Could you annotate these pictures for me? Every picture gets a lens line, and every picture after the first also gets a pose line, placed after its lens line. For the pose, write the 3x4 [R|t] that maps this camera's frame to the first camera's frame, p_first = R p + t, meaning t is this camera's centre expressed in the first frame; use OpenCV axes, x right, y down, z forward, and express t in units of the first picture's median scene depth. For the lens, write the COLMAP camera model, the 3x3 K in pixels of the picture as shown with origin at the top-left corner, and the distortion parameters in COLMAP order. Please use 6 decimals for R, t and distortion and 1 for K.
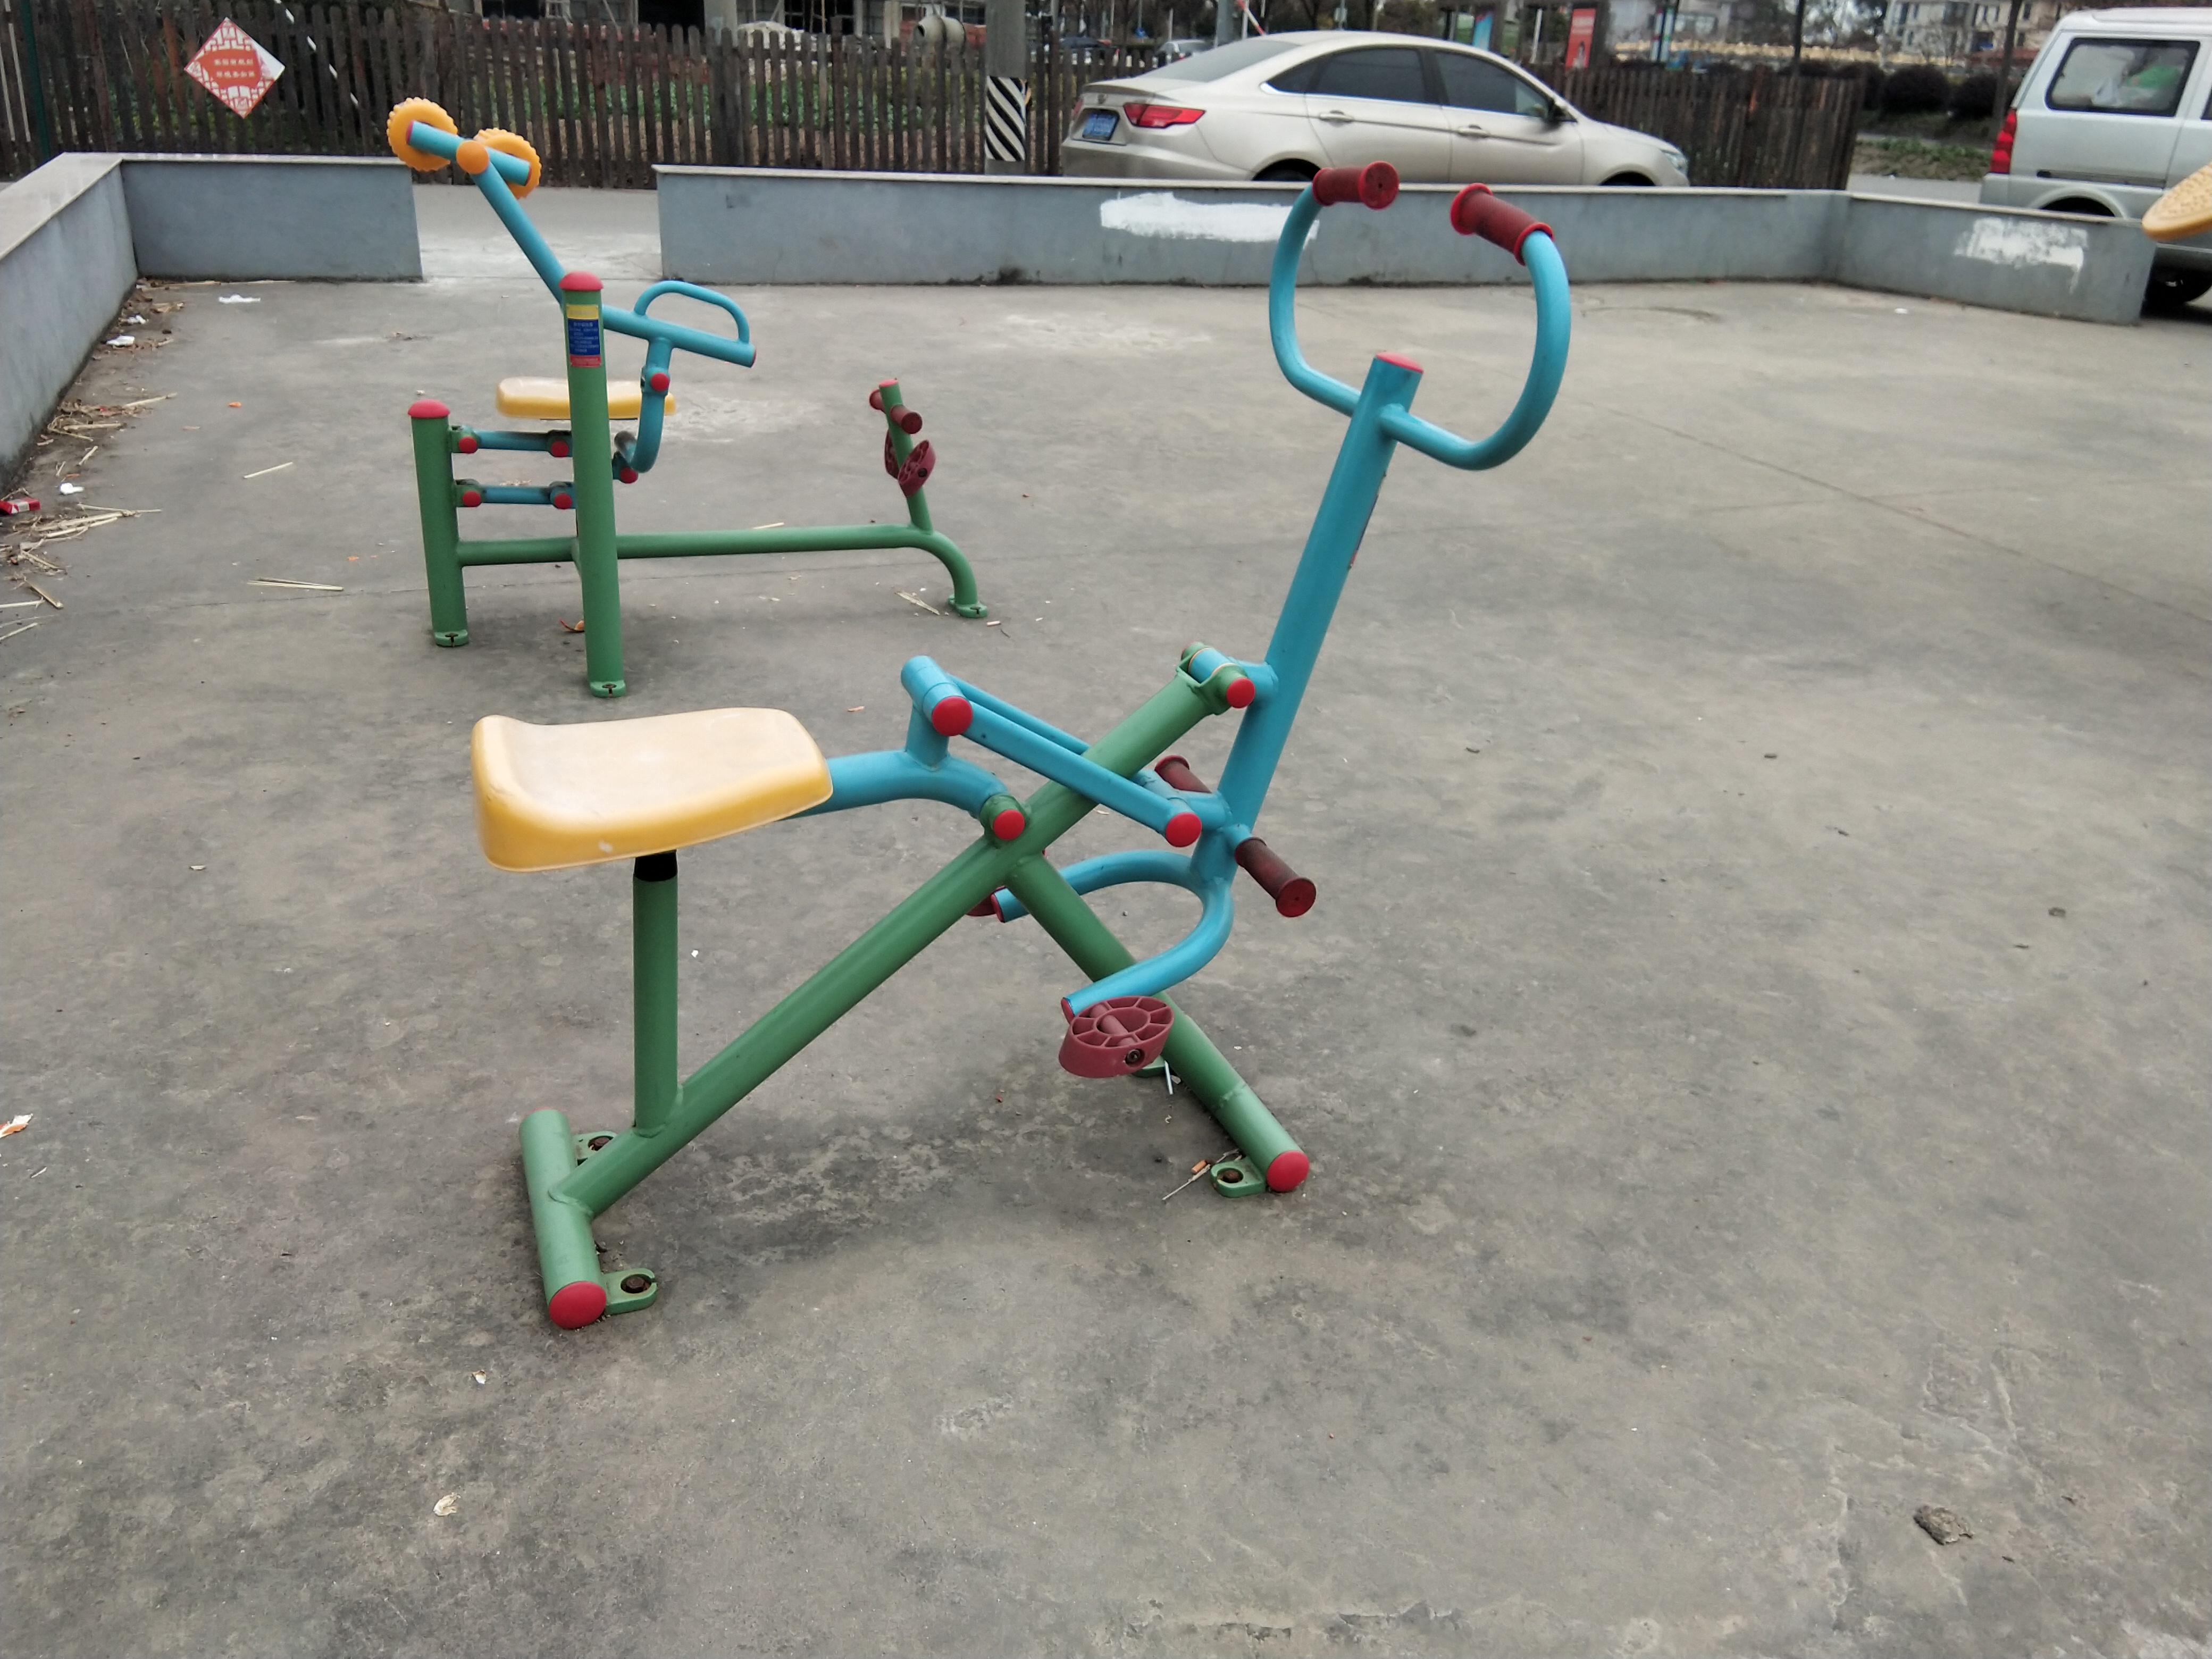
lens RADIAL K [[1703.1, 0, 1066.9], [0, 1703.1, 833.5], [0, 0, 1]] dist [0.110740, -0.126291]
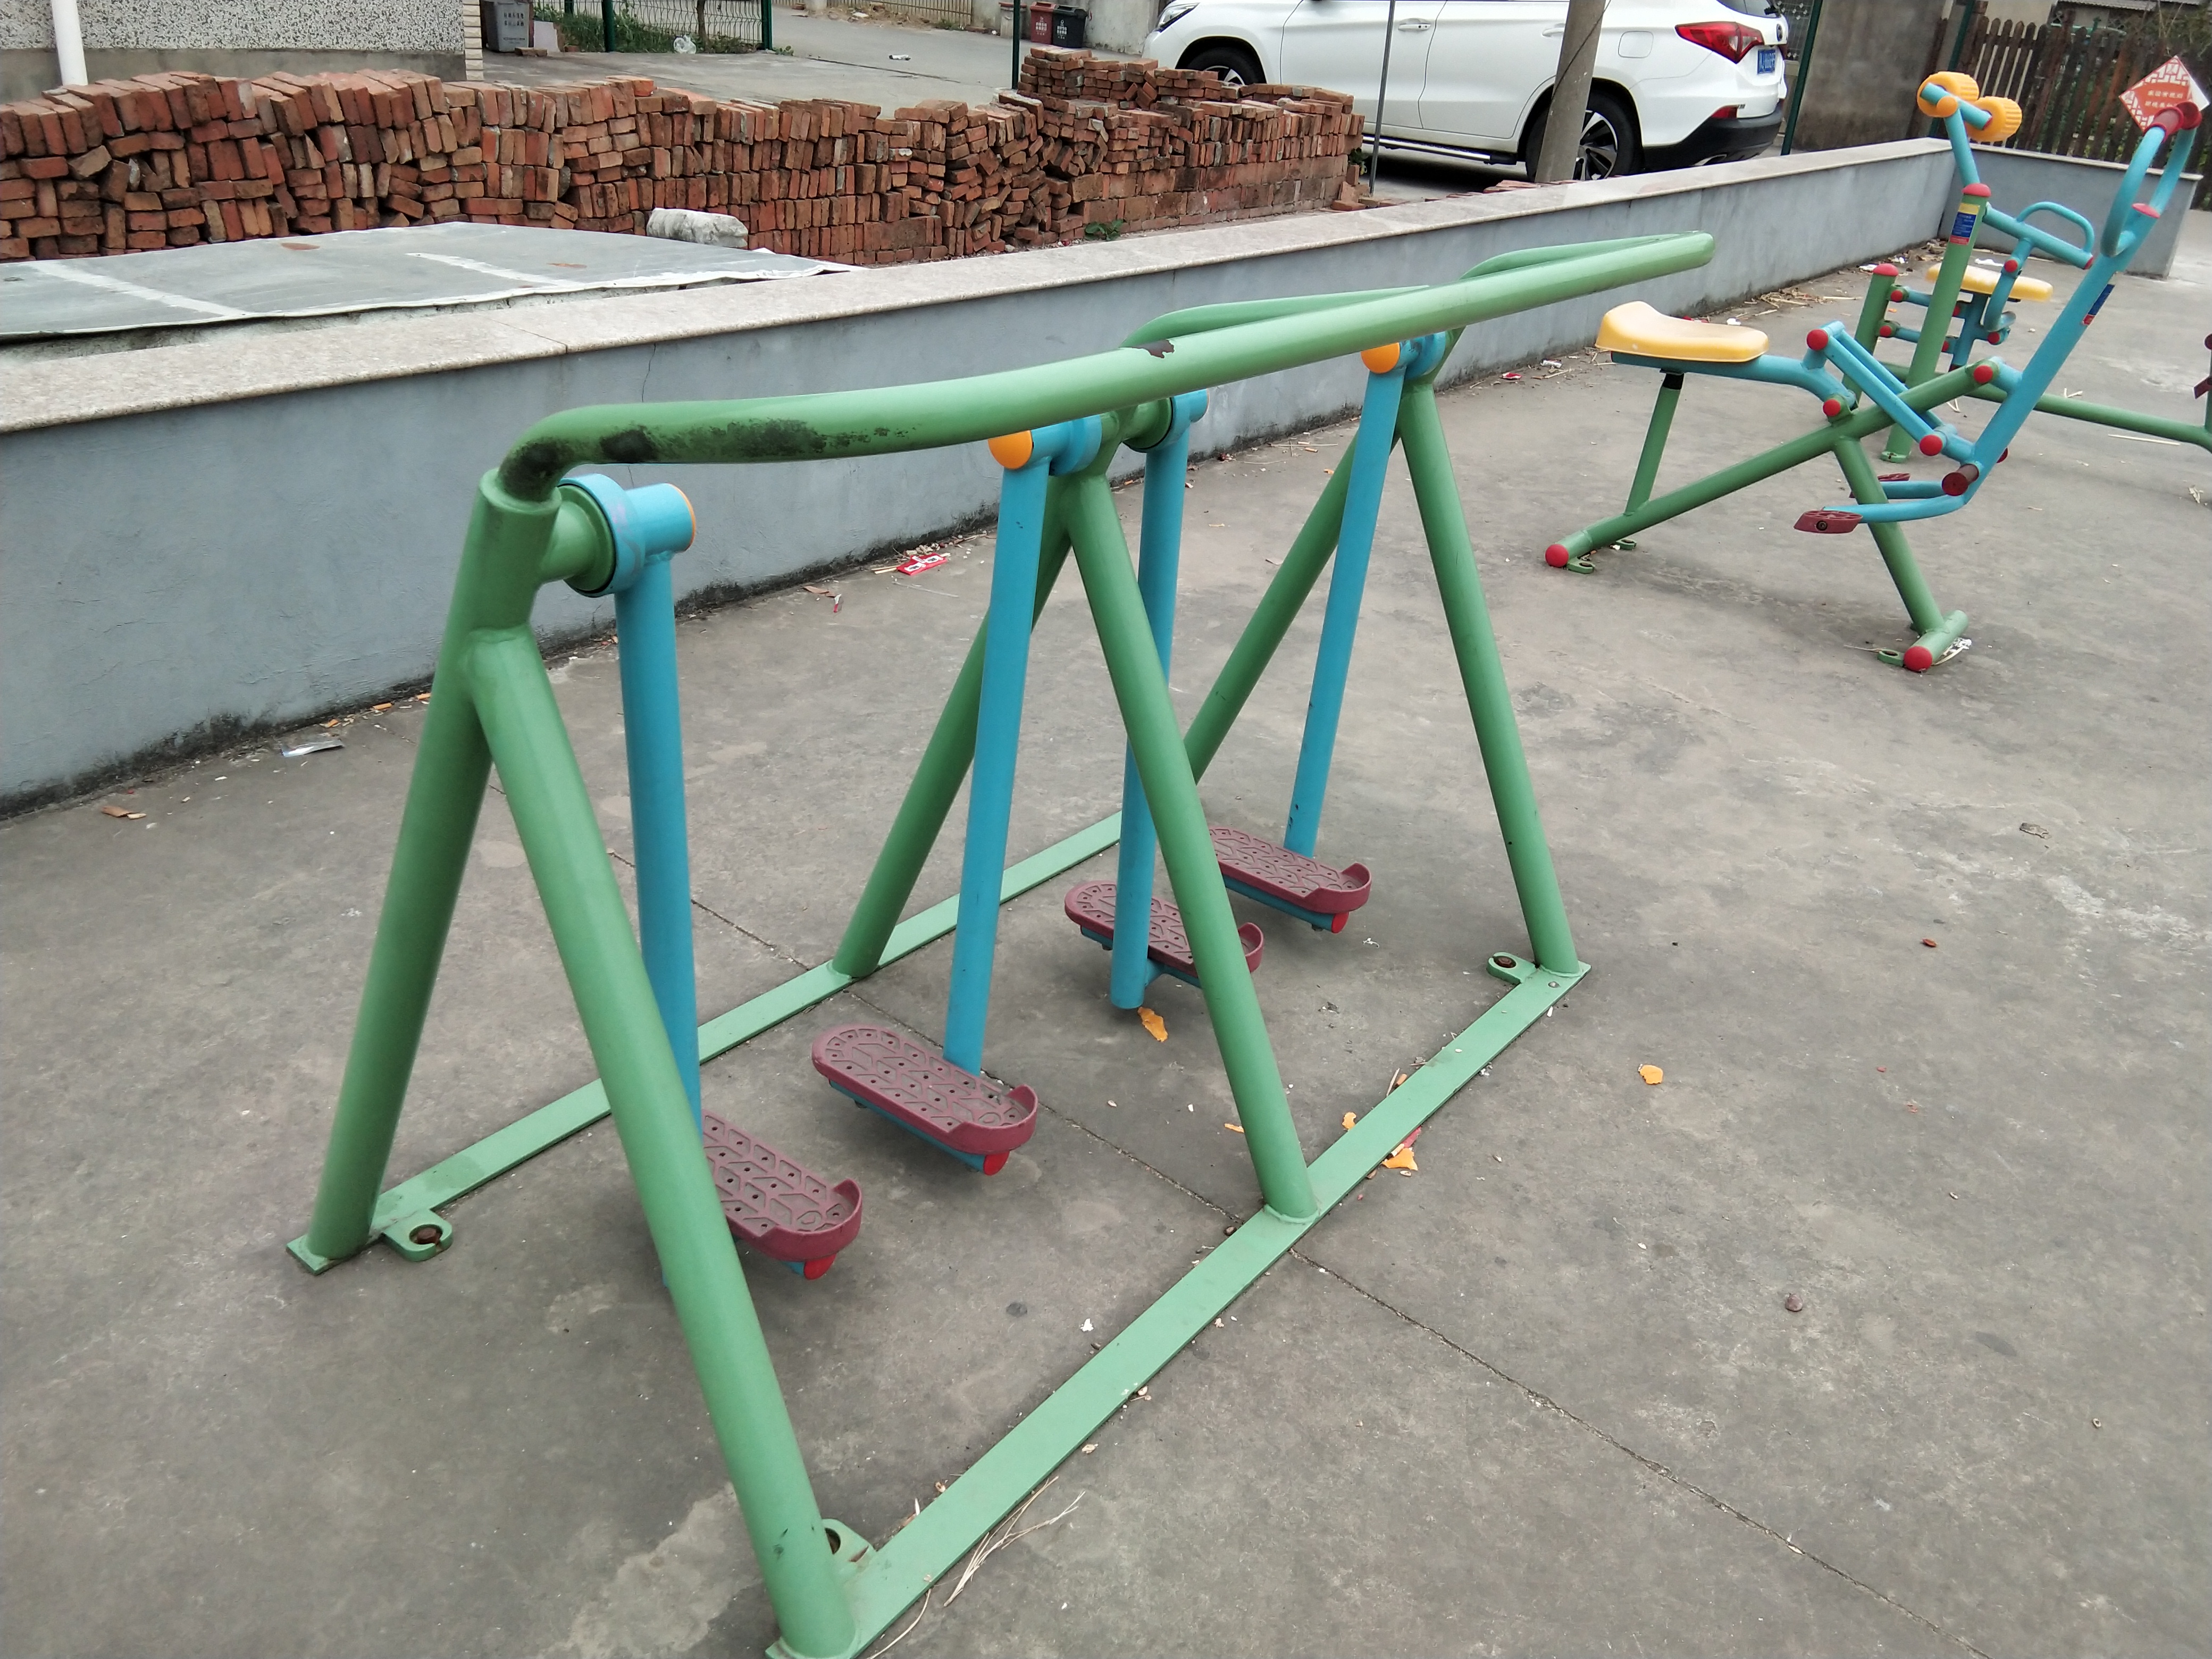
lens RADIAL K [[1703.1, 0, 1066.9], [0, 1703.1, 833.5], [0, 0, 1]] dist [0.110740, -0.126291]
pose [[0.522820, 0.400890, -0.752294, 1.121644], [-0.415117, 0.890538, 0.186066, 0.397390], [0.744538, 0.215011, 0.632007, -0.785632]]
